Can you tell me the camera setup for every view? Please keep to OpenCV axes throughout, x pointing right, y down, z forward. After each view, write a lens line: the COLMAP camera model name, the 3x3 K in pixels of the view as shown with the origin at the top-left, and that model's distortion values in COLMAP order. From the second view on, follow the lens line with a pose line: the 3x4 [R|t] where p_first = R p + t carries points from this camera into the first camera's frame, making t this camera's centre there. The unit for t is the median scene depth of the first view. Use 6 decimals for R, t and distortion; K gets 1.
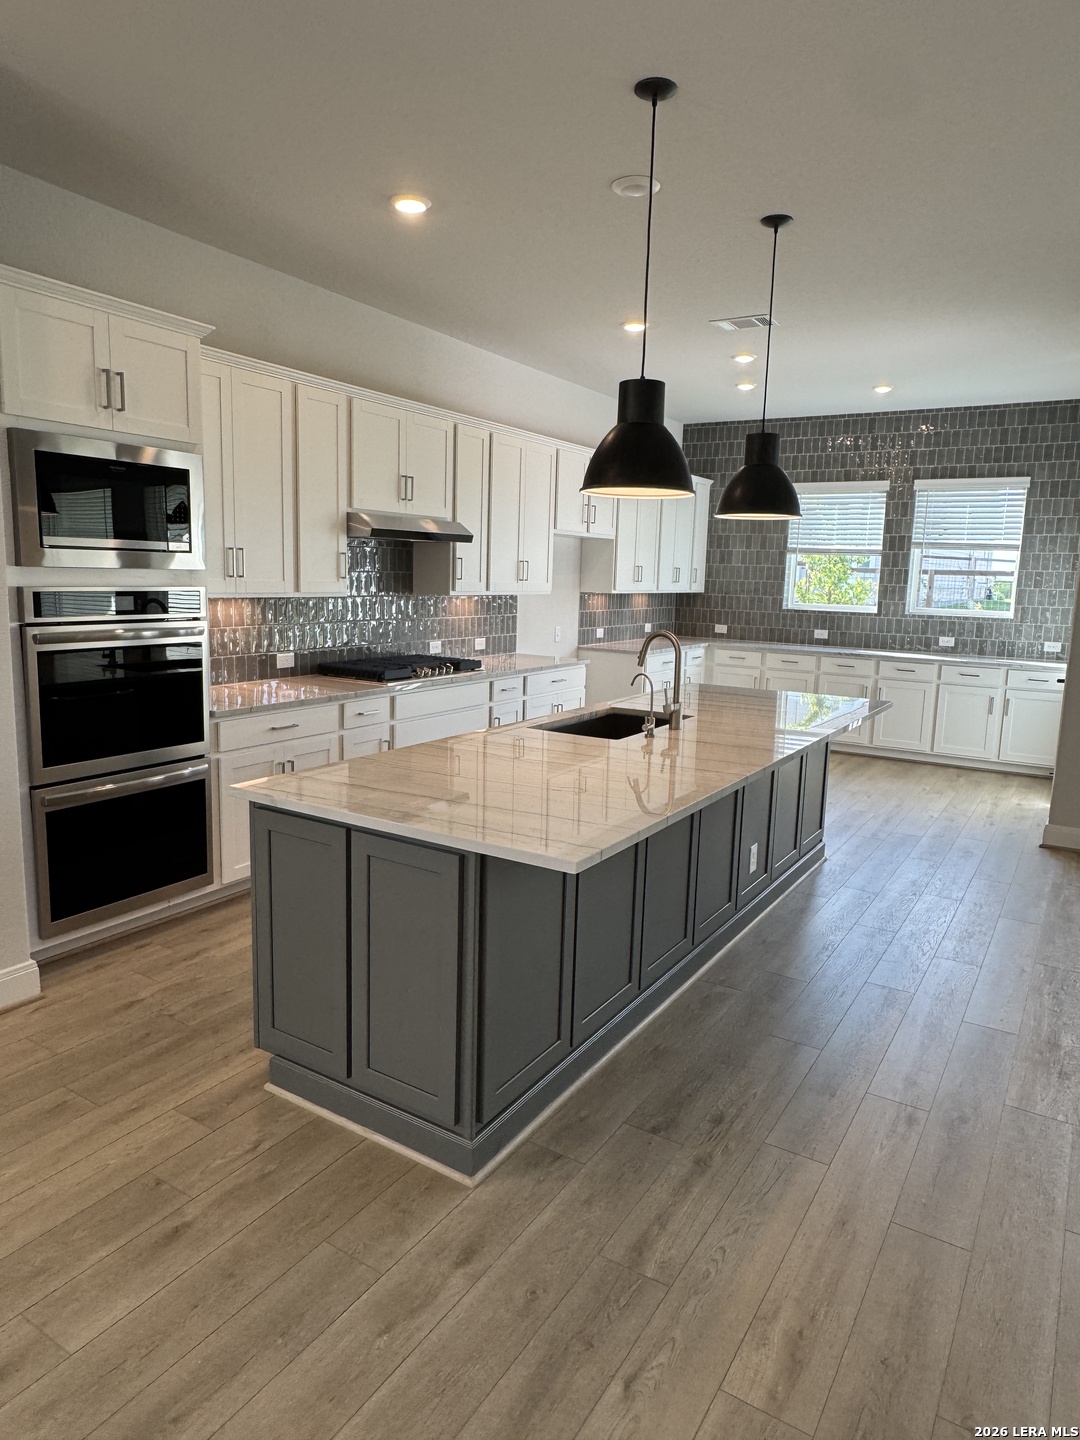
lens RADIAL K [[907.5, 0, 540.0], [0, 907.5, 720.0], [0, 0, 1]] dist [-0.001996, -0.000290]
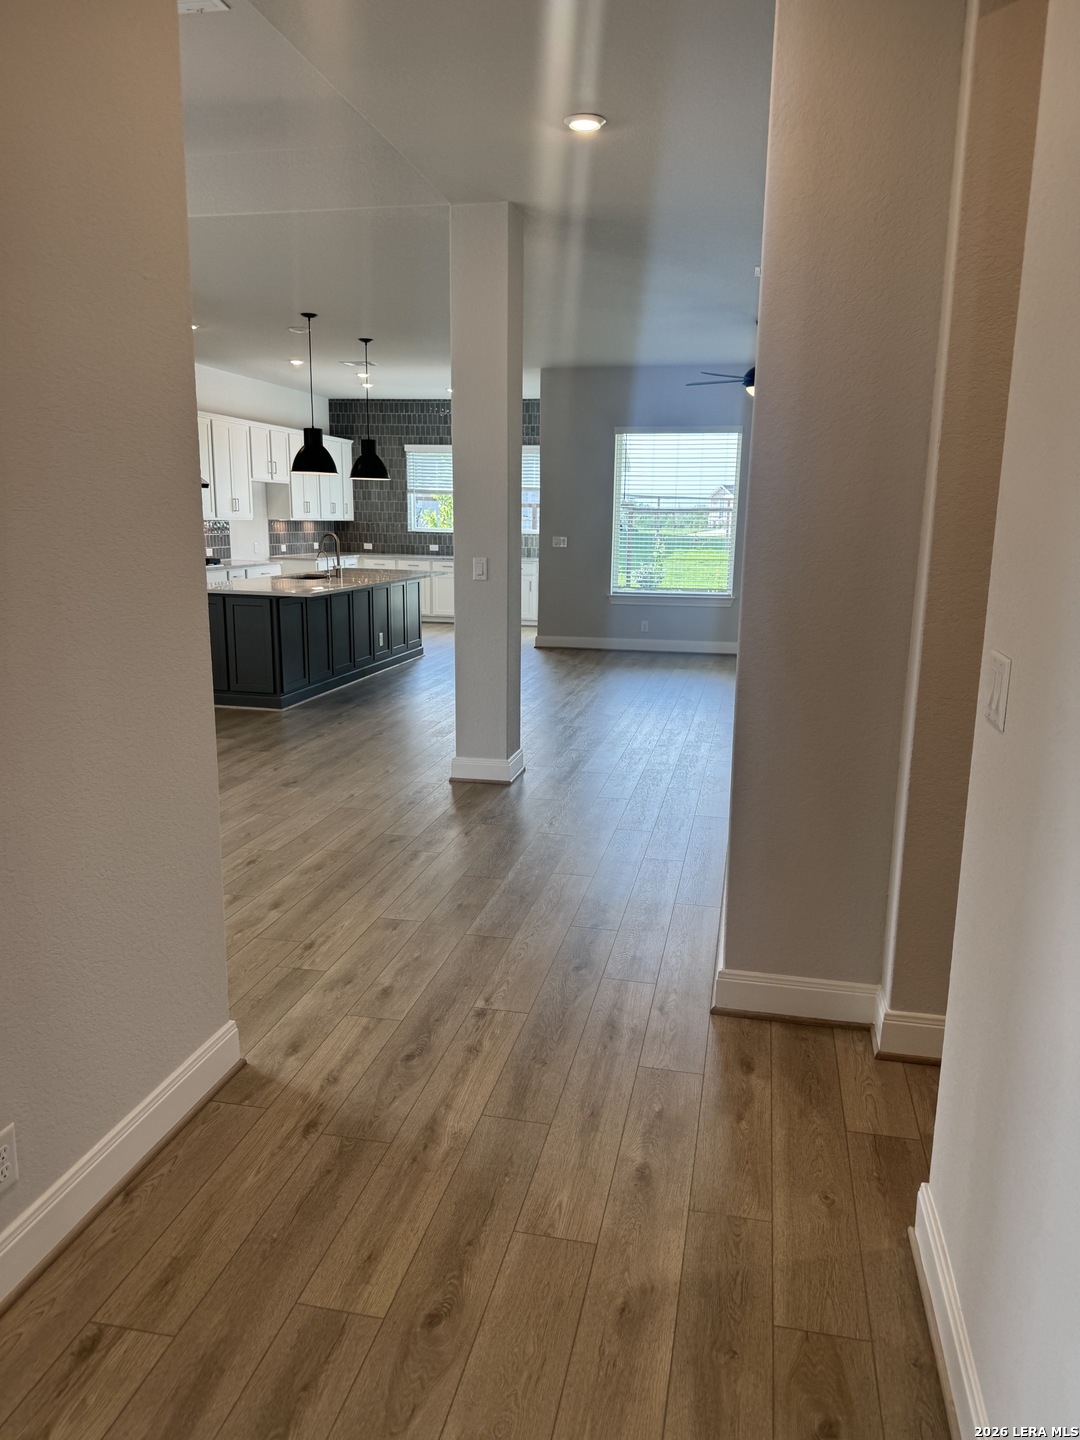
lens RADIAL K [[1016.8, 0, 540.0], [0, 1016.8, 720.0], [0, 0, 1]] dist [0.159634, -0.001014]
pose [[0.941837, -0.080770, 0.326219, -0.111310], [0.066608, 0.996297, 0.054369, 0.119301], [-0.329402, -0.029478, 0.943729, -0.728742]]
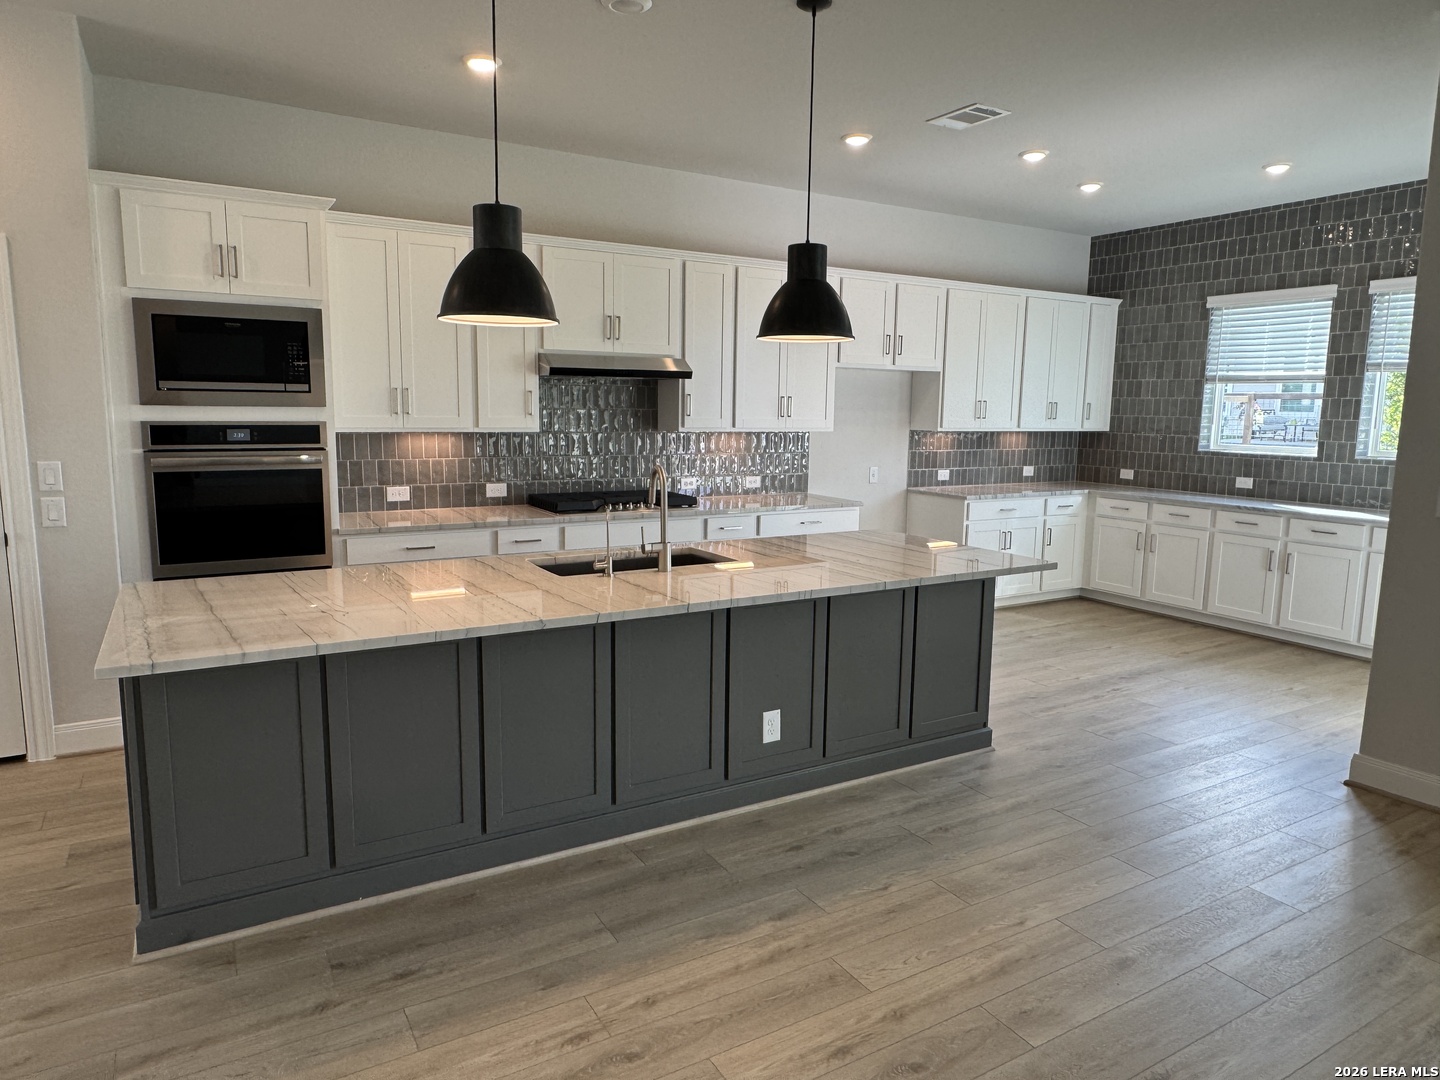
lens RADIAL K [[907.5, 0, 720.0], [0, 907.5, 540.0], [0, 0, 1]] dist [-0.001996, -0.000290]
pose [[0.888605, 0.052620, -0.455645, 0.286503], [-0.064346, 0.997875, -0.010250, -0.007517], [0.454137, 0.038427, 0.890103, 0.093066]]
